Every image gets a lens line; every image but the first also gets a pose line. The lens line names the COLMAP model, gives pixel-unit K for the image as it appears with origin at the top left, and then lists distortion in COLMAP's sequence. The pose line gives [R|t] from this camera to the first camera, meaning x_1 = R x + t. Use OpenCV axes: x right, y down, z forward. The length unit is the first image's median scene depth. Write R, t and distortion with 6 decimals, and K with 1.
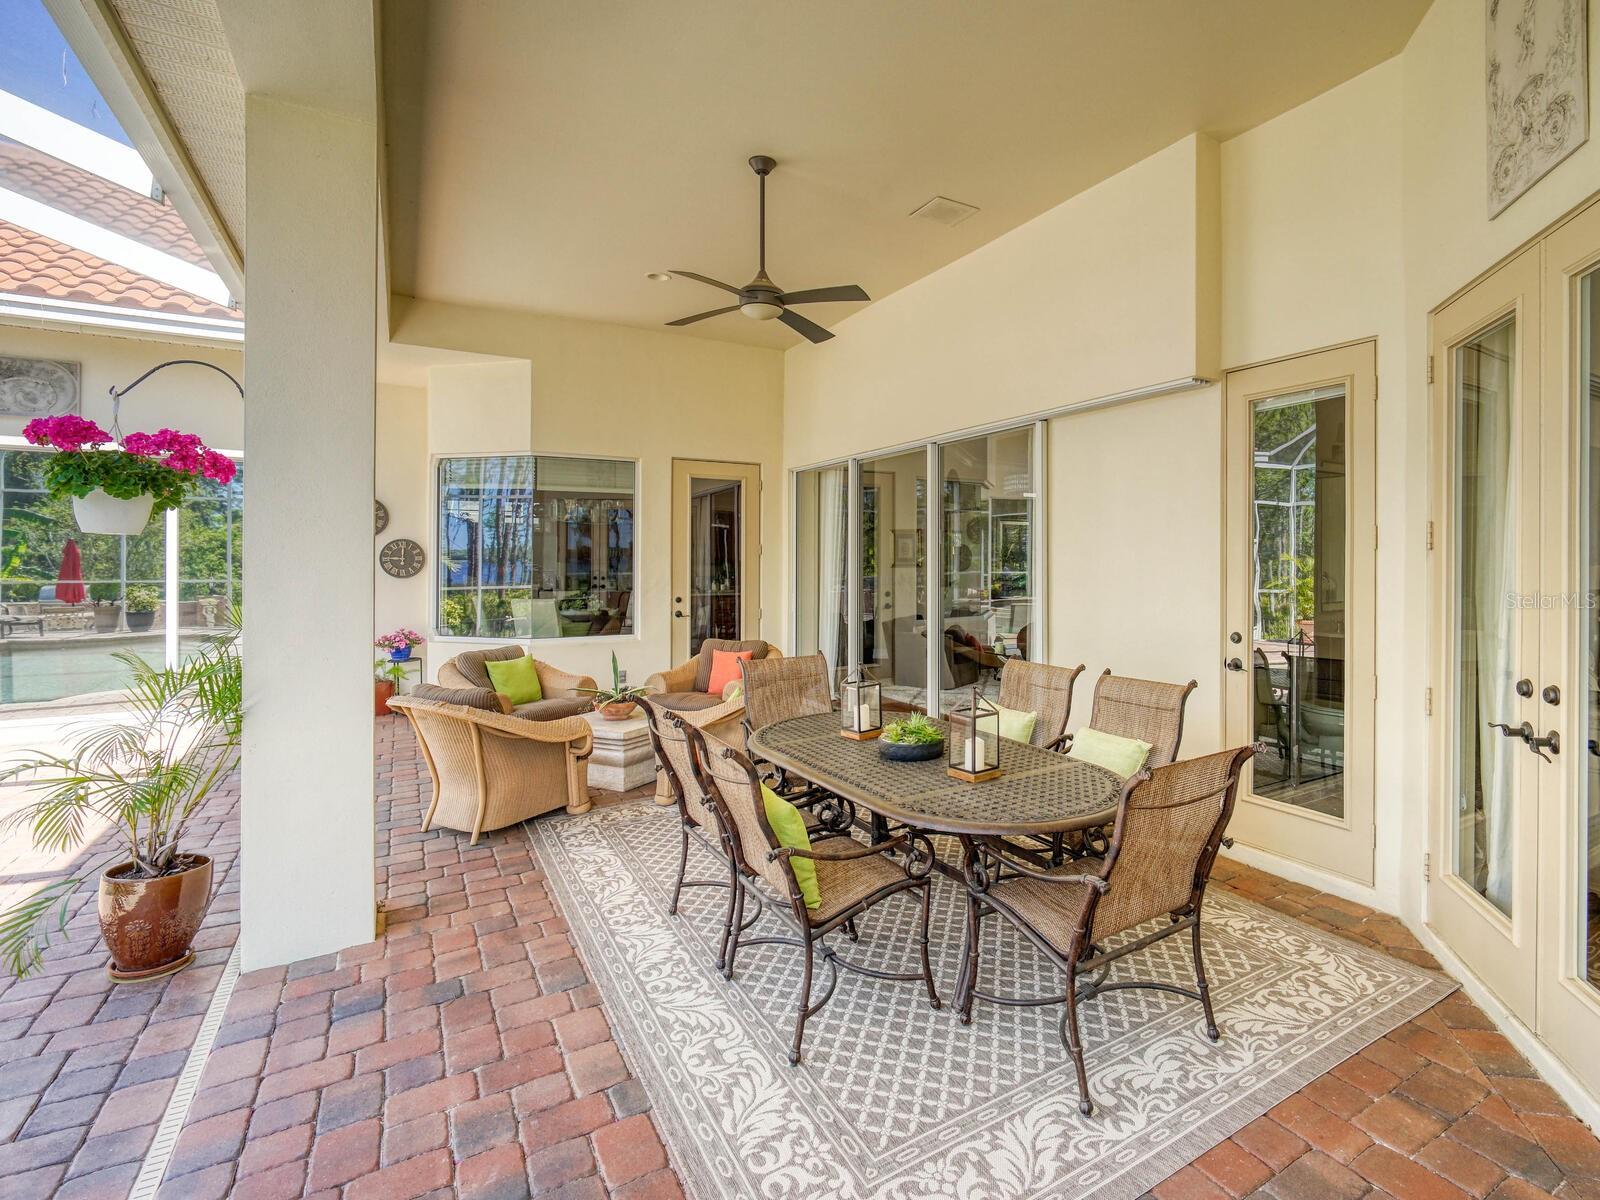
lens RADIAL K [[820.7, 0, 842.1], [0, 820.7, 564.6], [0, 0, 1]] dist [-0.017060, 0.004466]
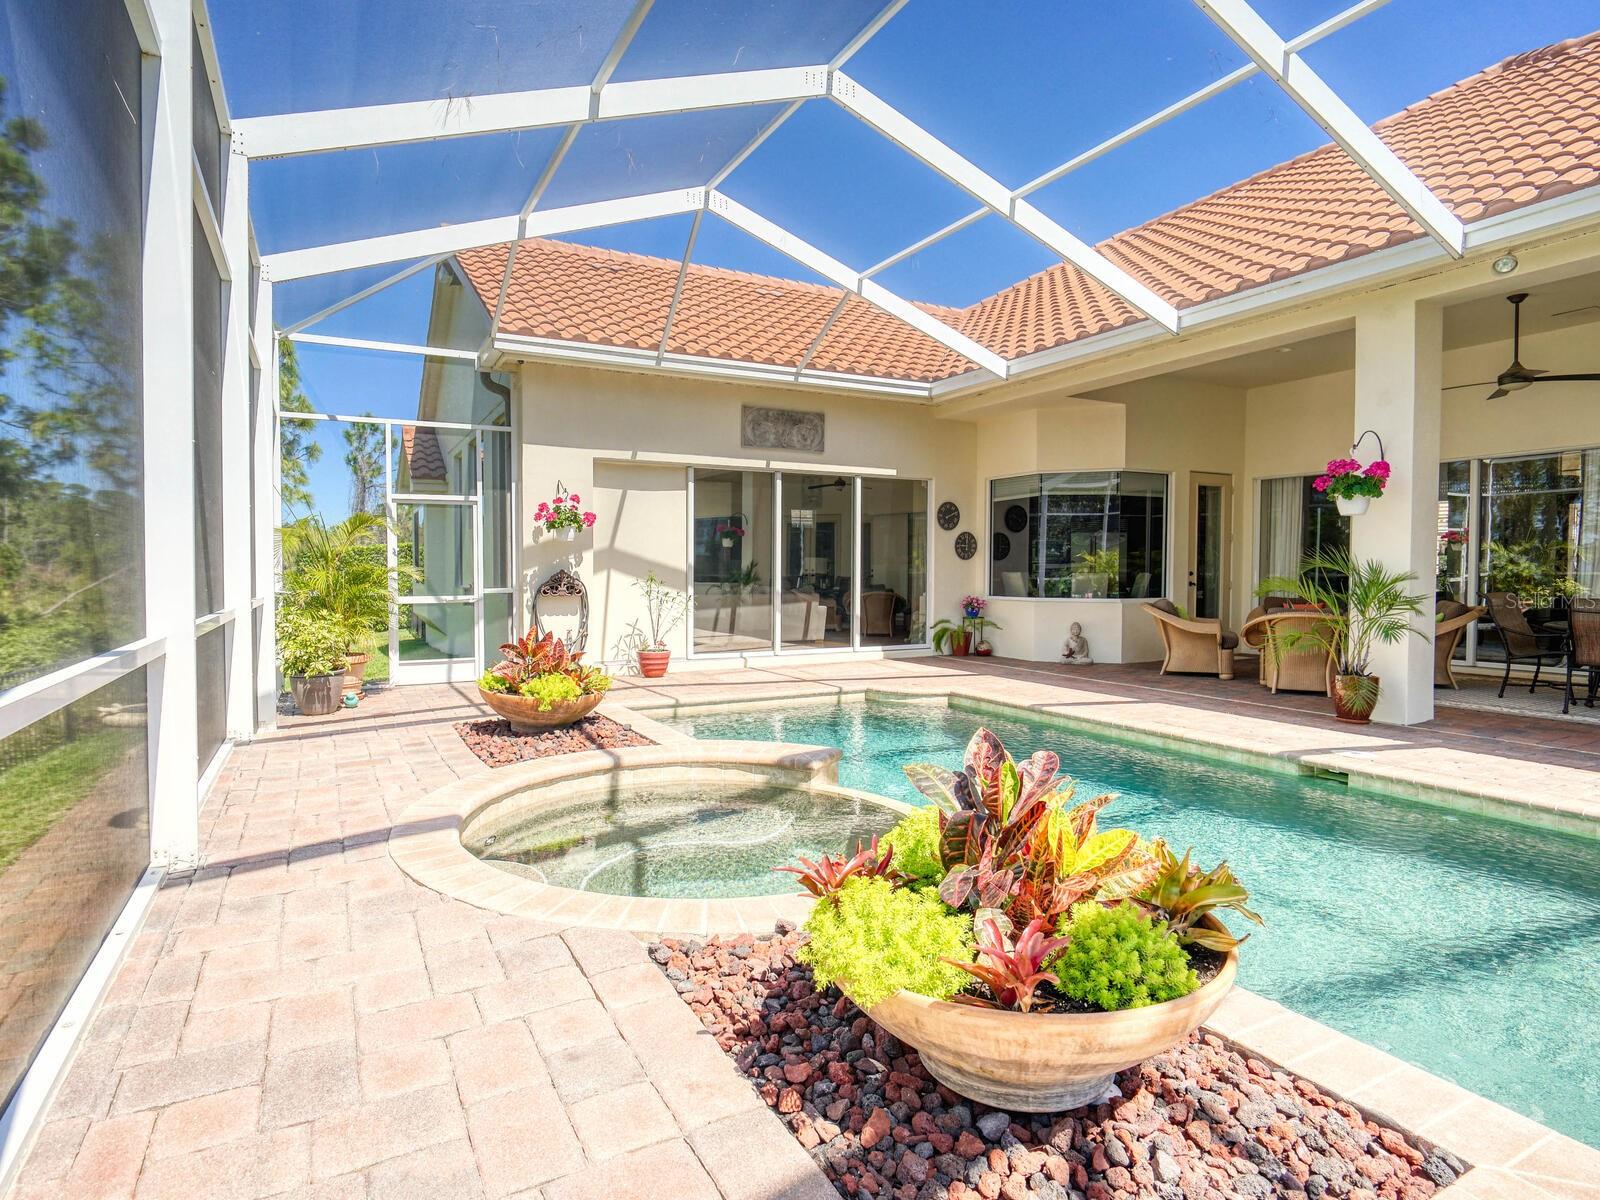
lens RADIAL K [[820.7, 0, 727.1], [0, 820.7, 597.5], [0, 0, 1]] dist [-0.017060, 0.004466]
pose [[0.993296, 0.000627, -0.115600, -0.787168], [0.002951, 0.999522, 0.030771, 0.037061], [0.115564, -0.030906, 0.992819, -0.443673]]
